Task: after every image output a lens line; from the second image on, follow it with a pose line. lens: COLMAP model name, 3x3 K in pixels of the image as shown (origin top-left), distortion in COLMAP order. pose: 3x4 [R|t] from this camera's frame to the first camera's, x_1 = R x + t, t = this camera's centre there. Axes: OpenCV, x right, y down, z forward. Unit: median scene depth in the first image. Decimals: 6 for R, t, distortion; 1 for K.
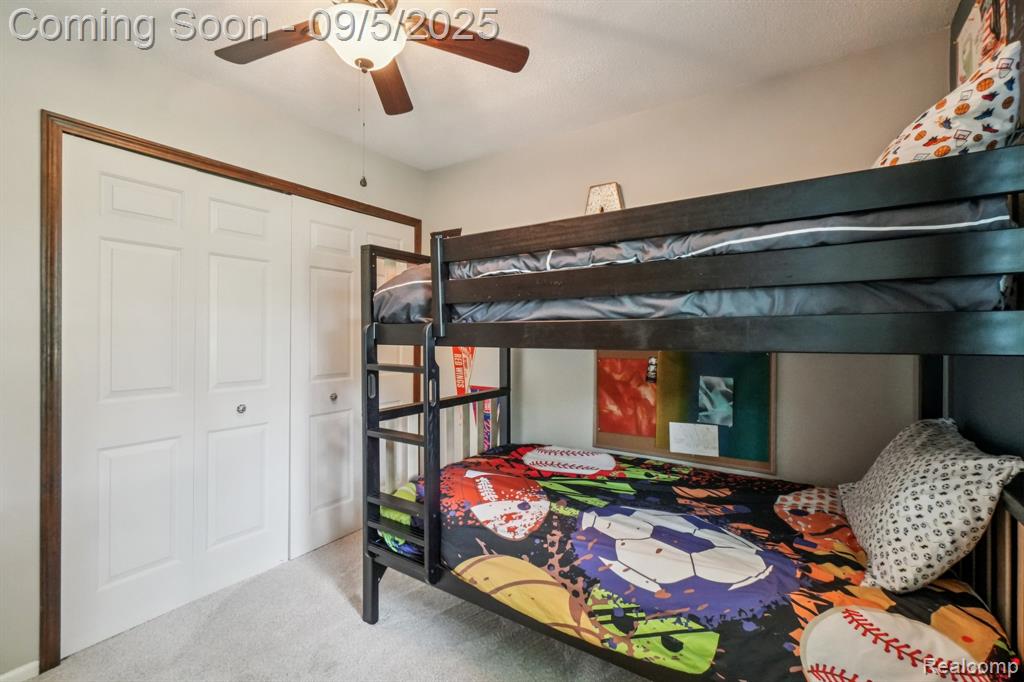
lens RADIAL K [[445.0, 0, 512.8], [0, 445.0, 335.1], [0, 0, 1]] dist [-0.006888, 0.000283]
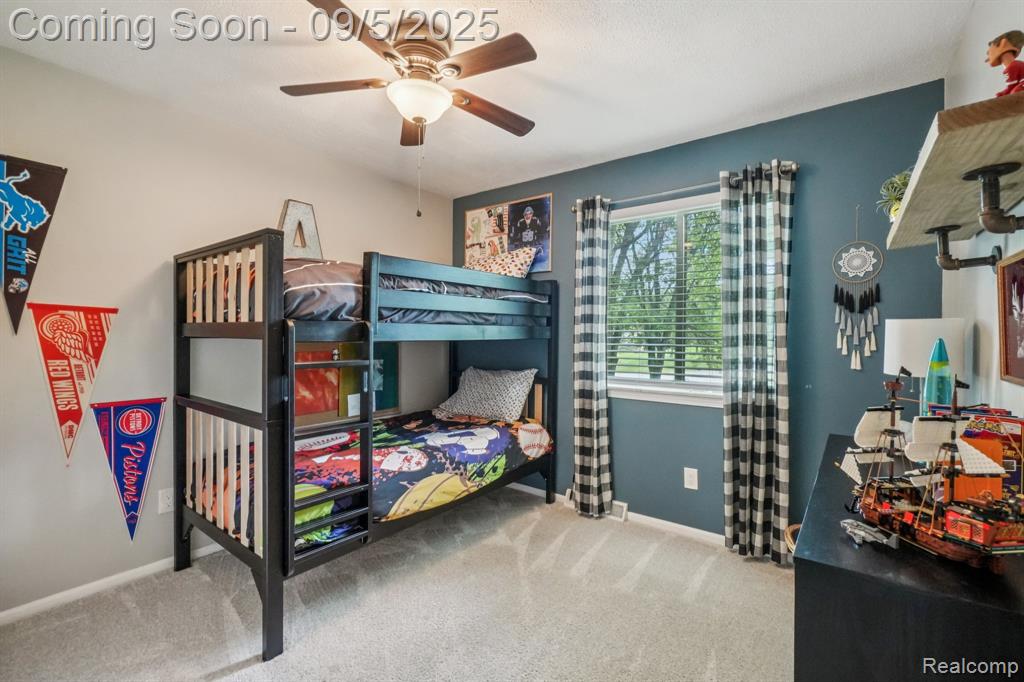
lens RADIAL K [[445.0, 0, 512.9], [0, 445.0, 336.6], [0, 0, 1]] dist [-0.006888, 0.000283]
pose [[0.061194, -0.006465, 0.998105, -1.542163], [-0.004037, 0.999969, 0.006725, 0.002785], [-0.998118, -0.004441, 0.061166, 0.627581]]
